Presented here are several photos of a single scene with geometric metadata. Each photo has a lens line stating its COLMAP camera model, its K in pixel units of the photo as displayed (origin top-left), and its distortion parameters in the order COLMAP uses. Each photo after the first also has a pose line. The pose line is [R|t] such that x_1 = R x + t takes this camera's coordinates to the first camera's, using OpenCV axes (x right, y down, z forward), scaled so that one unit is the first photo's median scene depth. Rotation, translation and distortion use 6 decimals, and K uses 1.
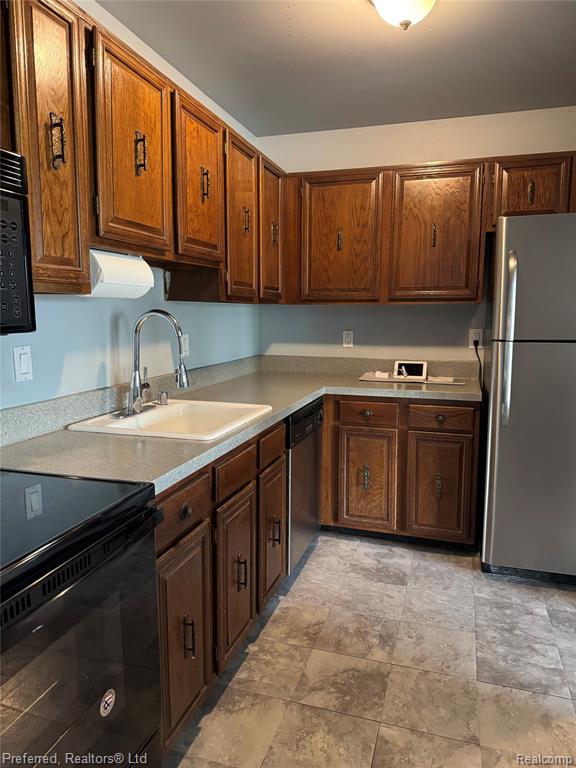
lens RADIAL K [[537.9, 0, 288.0], [0, 537.9, 384.0], [0, 0, 1]] dist [0.122817, -0.192681]
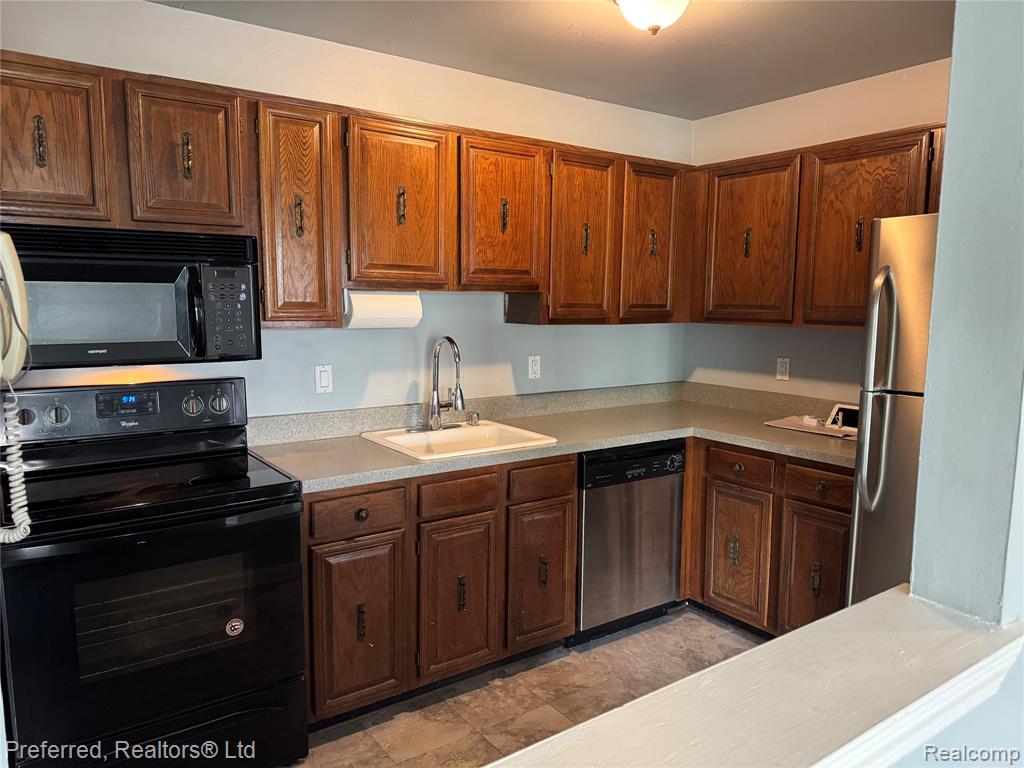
lens RADIAL K [[717.2, 0, 512.0], [0, 717.2, 384.0], [0, 0, 1]] dist [0.122817, -0.192681]
pose [[0.799183, 0.076732, -0.596171, 0.504265], [-0.088473, 0.996032, 0.009596, -0.047334], [0.594541, 0.045076, 0.802800, -0.041695]]
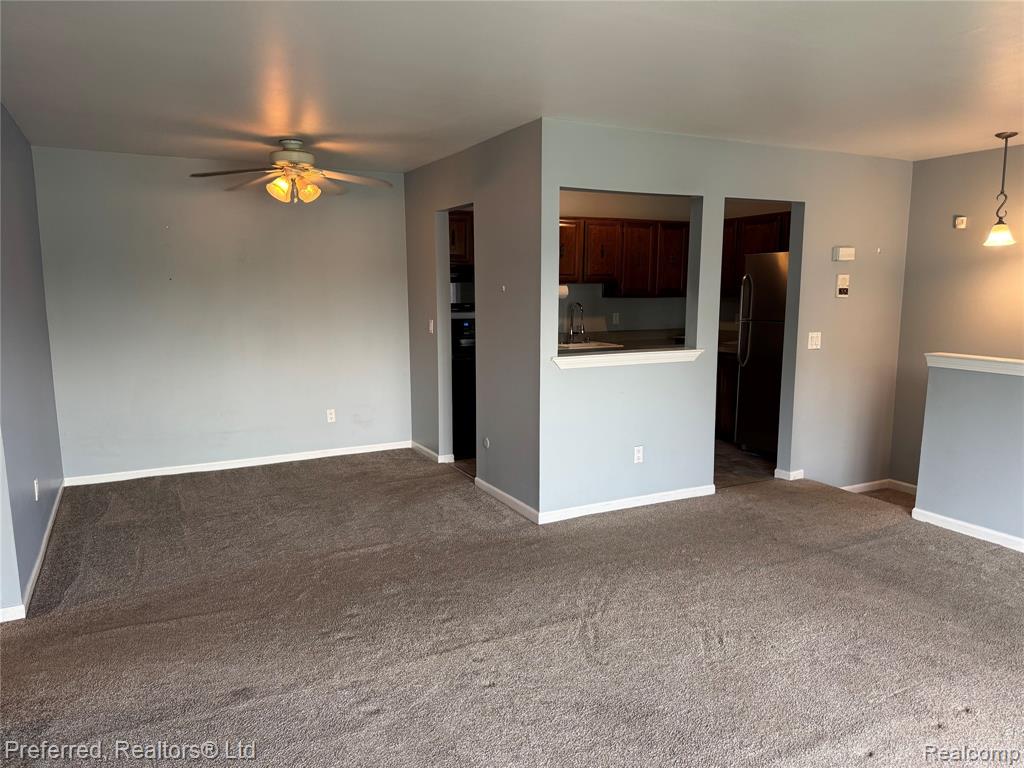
lens RADIAL K [[717.2, 0, 512.0], [0, 717.2, 384.0], [0, 0, 1]] dist [0.122817, -0.192681]
pose [[0.711752, 0.100698, -0.695176, 1.358300], [-0.094785, 0.994388, 0.046994, 0.080617], [0.696006, 0.032444, 0.717302, -1.145610]]
